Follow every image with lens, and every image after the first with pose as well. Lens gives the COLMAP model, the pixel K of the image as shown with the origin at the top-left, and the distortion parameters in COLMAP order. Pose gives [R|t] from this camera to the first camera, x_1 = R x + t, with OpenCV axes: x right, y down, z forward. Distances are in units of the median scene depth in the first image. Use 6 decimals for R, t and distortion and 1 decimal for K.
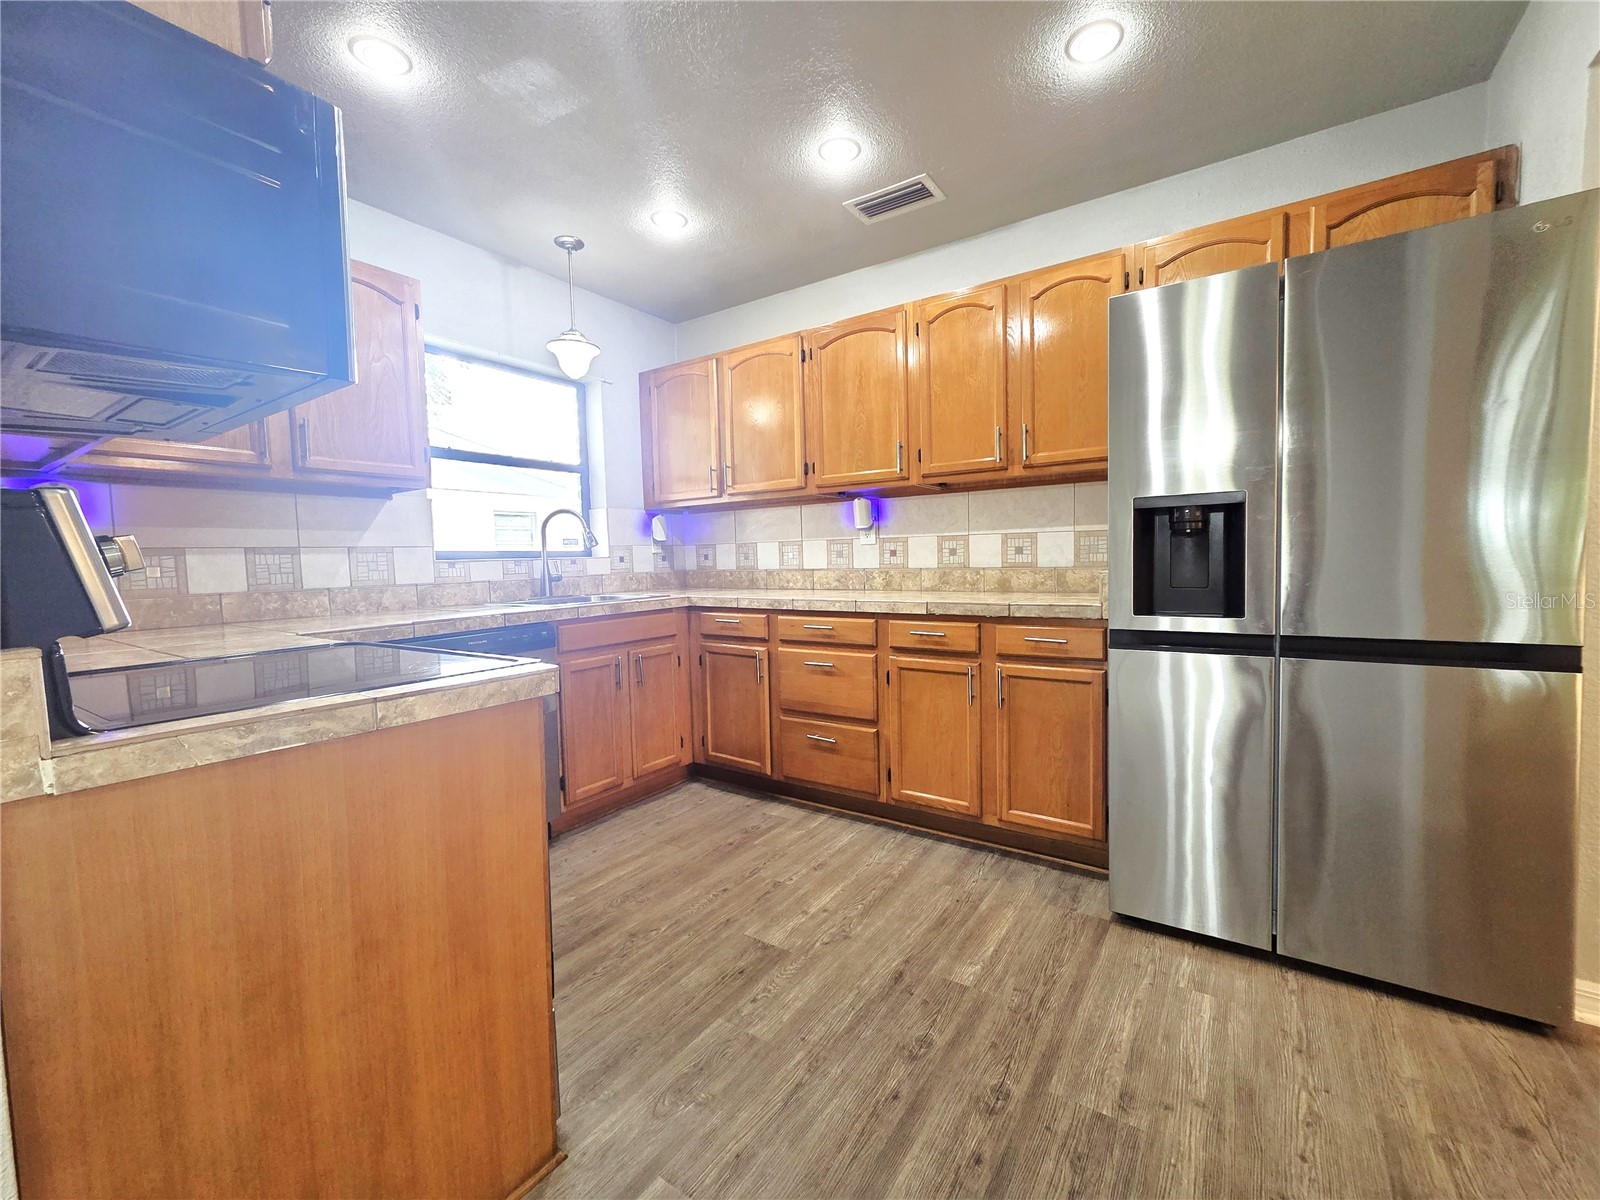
lens RADIAL K [[652.0, 0, 804.8], [0, 652.0, 594.3], [0, 0, 1]] dist [0.002059, 0.000325]
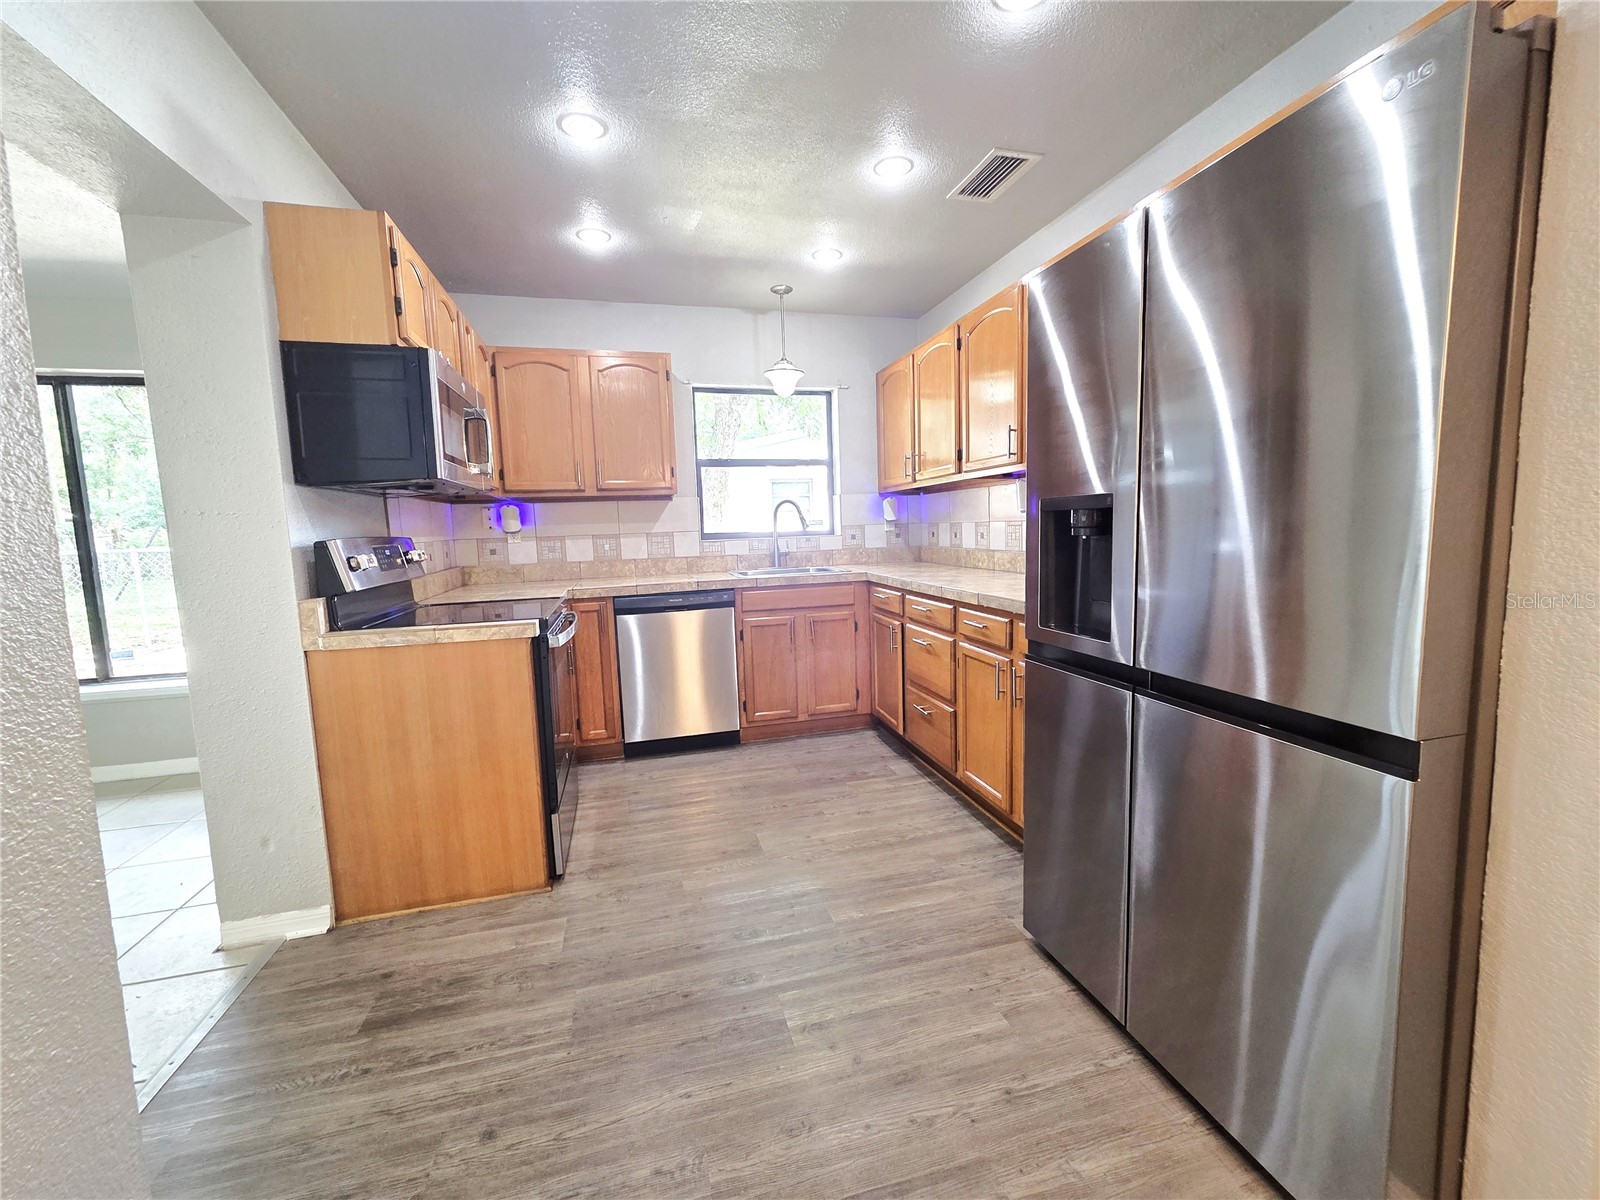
lens RADIAL K [[652.0, 0, 820.1], [0, 652.0, 597.4], [0, 0, 1]] dist [0.002059, 0.000325]
pose [[0.761403, 0.072267, -0.644238, 0.590494], [-0.024825, 0.996289, 0.082418, -0.053147], [0.647803, -0.046760, 0.760371, 0.065653]]
